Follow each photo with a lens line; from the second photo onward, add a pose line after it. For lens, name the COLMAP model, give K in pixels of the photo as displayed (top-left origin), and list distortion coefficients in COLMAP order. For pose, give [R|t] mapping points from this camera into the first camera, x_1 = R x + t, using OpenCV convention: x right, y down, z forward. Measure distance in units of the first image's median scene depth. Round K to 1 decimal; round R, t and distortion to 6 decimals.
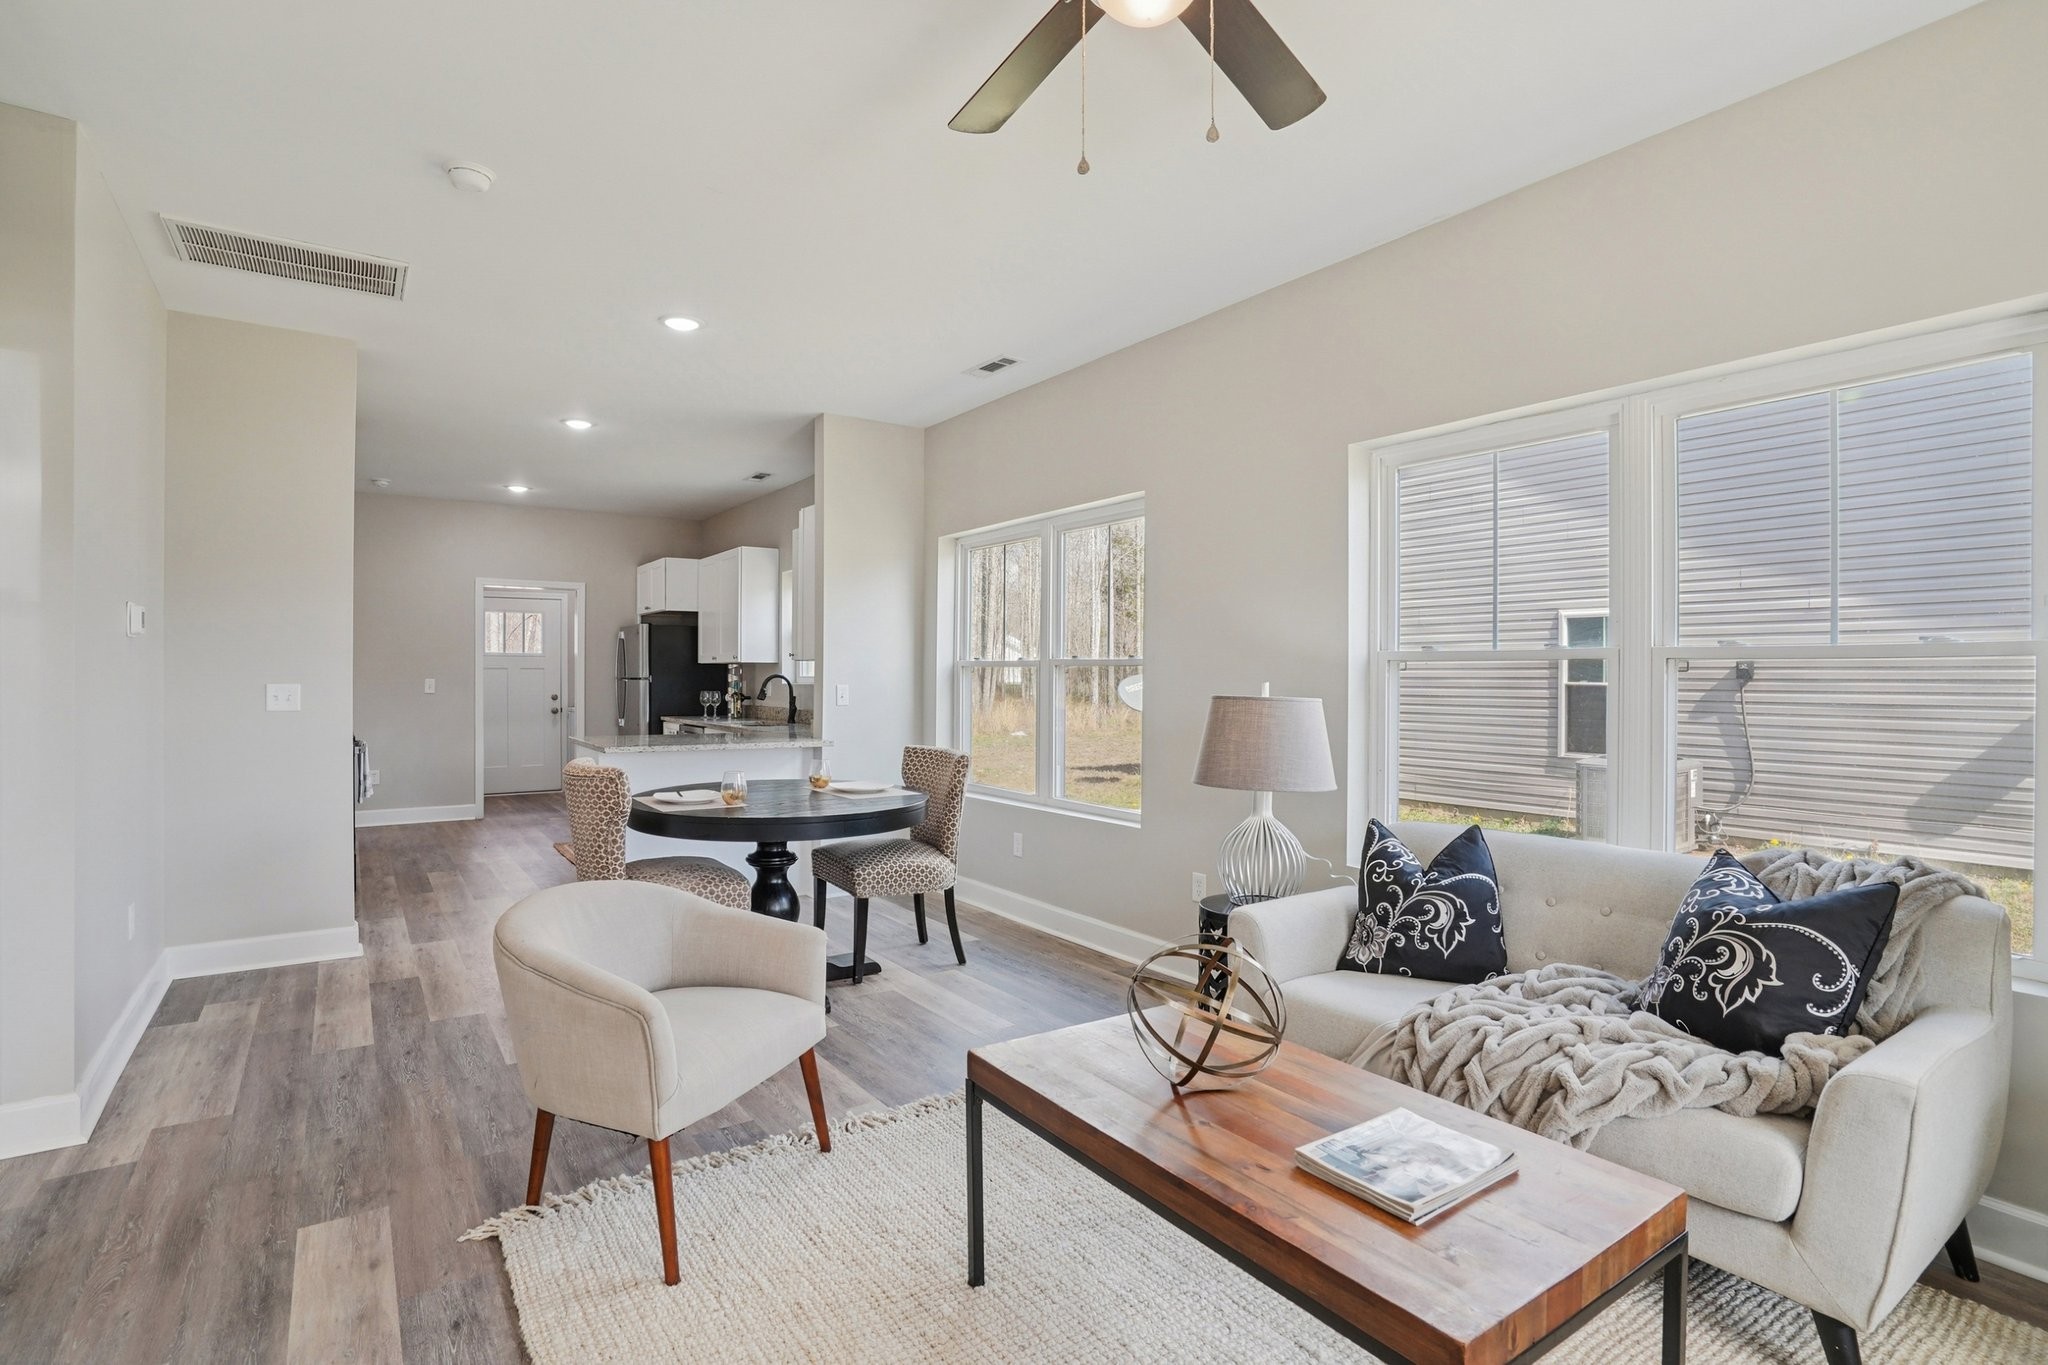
lens RADIAL K [[963.1, 0, 1024.8], [0, 963.1, 674.3], [0, 0, 1]] dist [-0.049770, 0.017627]
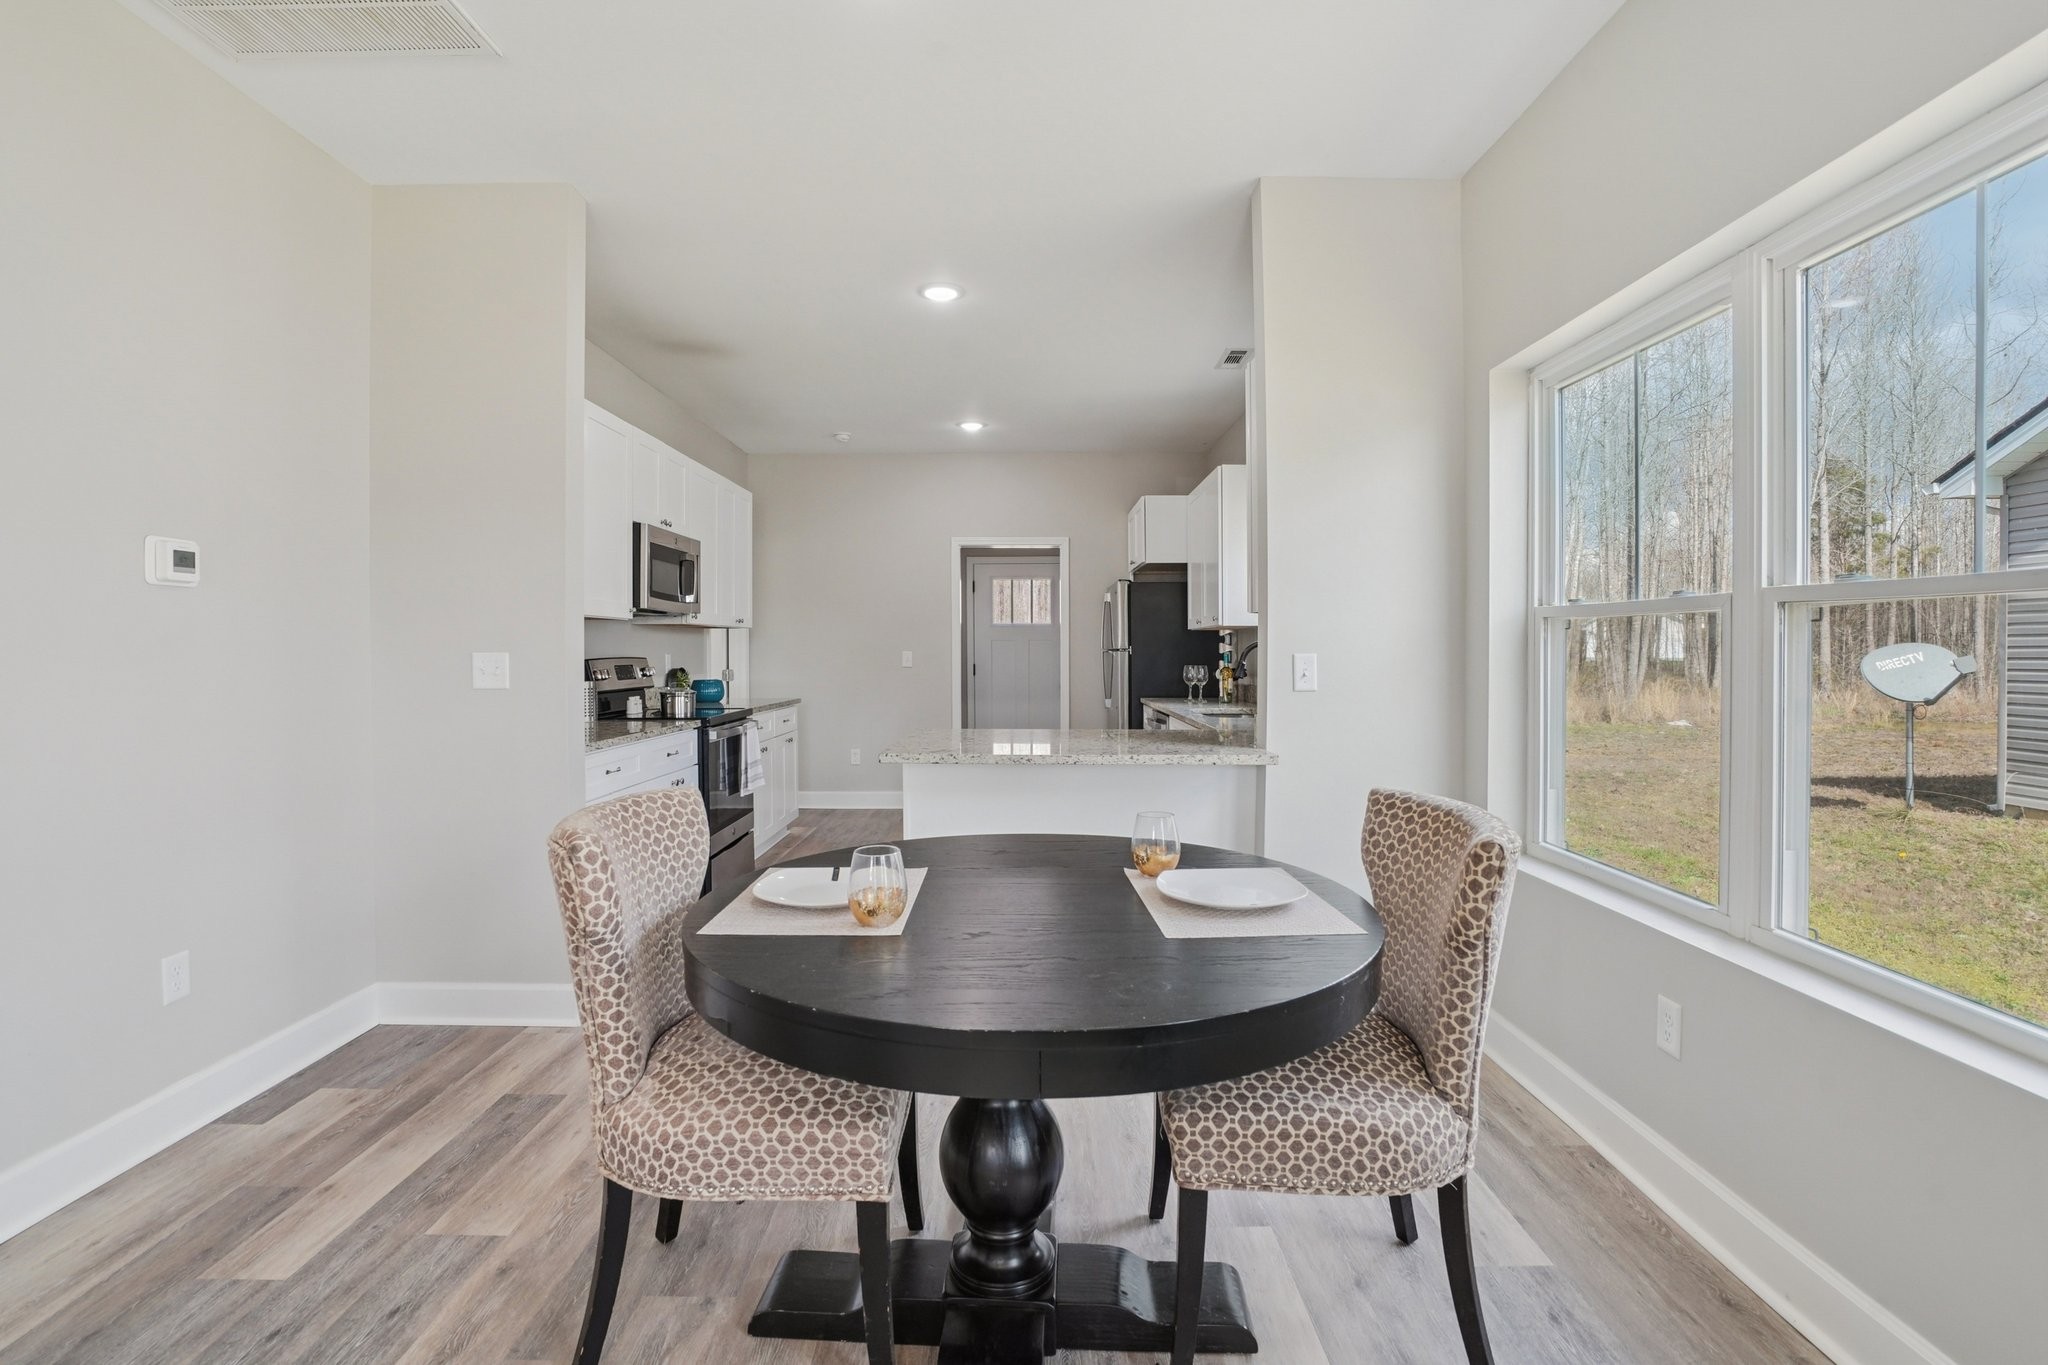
lens RADIAL K [[963.1, 0, 1023.3], [0, 963.1, 661.7], [0, 0, 1]] dist [-0.049770, 0.017627]
pose [[0.816986, 0.001938, -0.576654, -0.000421], [0.005300, 0.999927, 0.010869, 0.005404], [0.576633, -0.011936, 0.816916, 0.295661]]
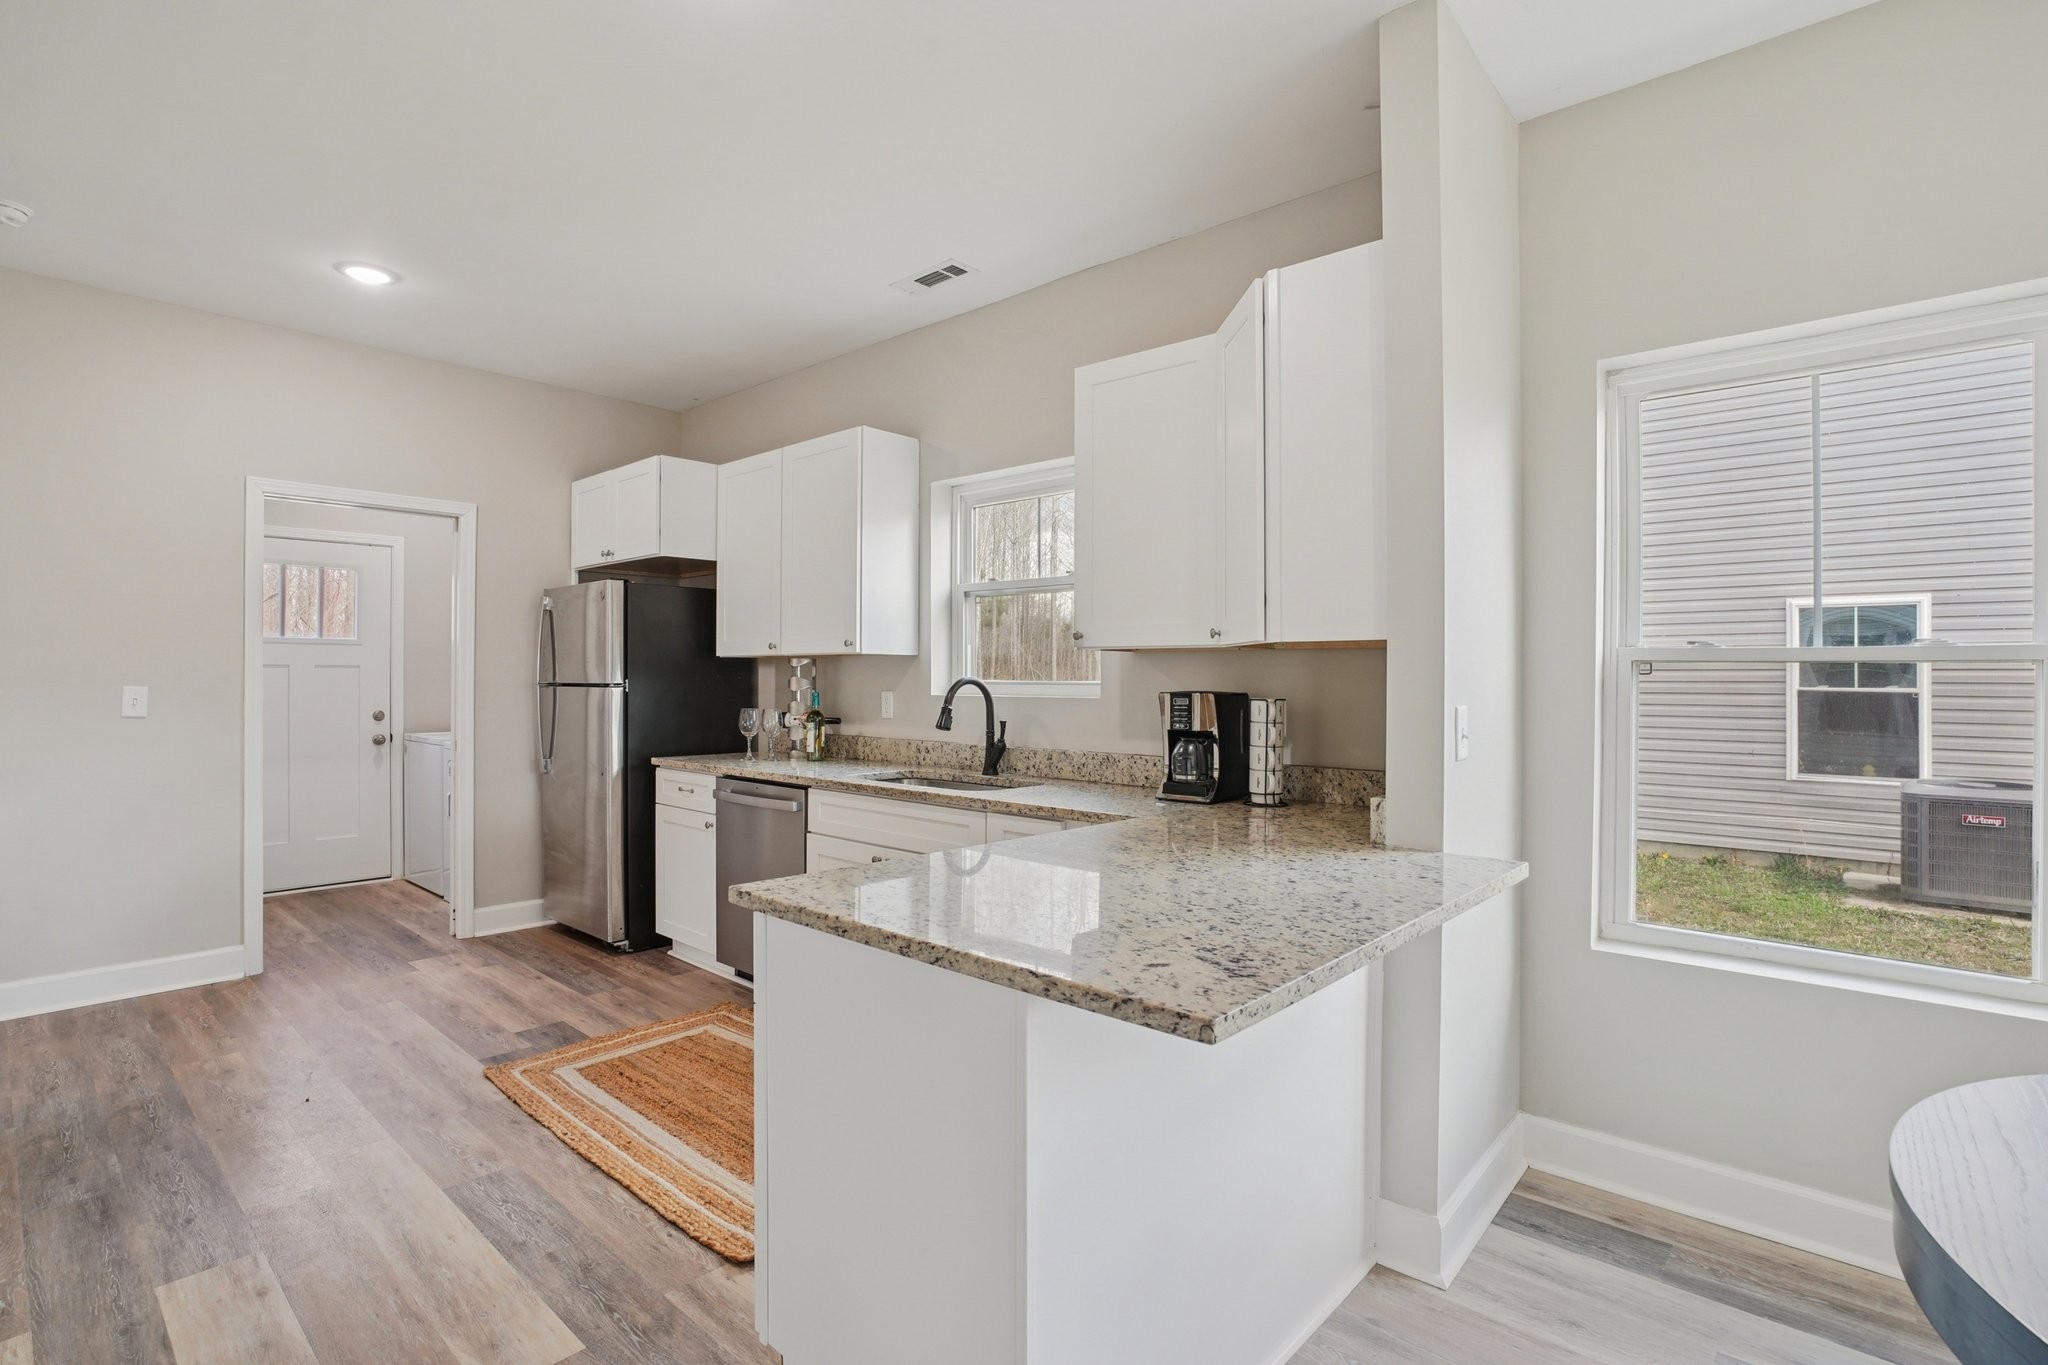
lens RADIAL K [[963.1, 0, 993.2], [0, 963.1, 678.0], [0, 0, 1]] dist [-0.049770, 0.017627]
pose [[0.969906, 0.001137, 0.243478, -0.328676], [-0.002572, 0.999981, 0.005574, -0.002688], [-0.243467, -0.006033, 0.969890, 0.445721]]
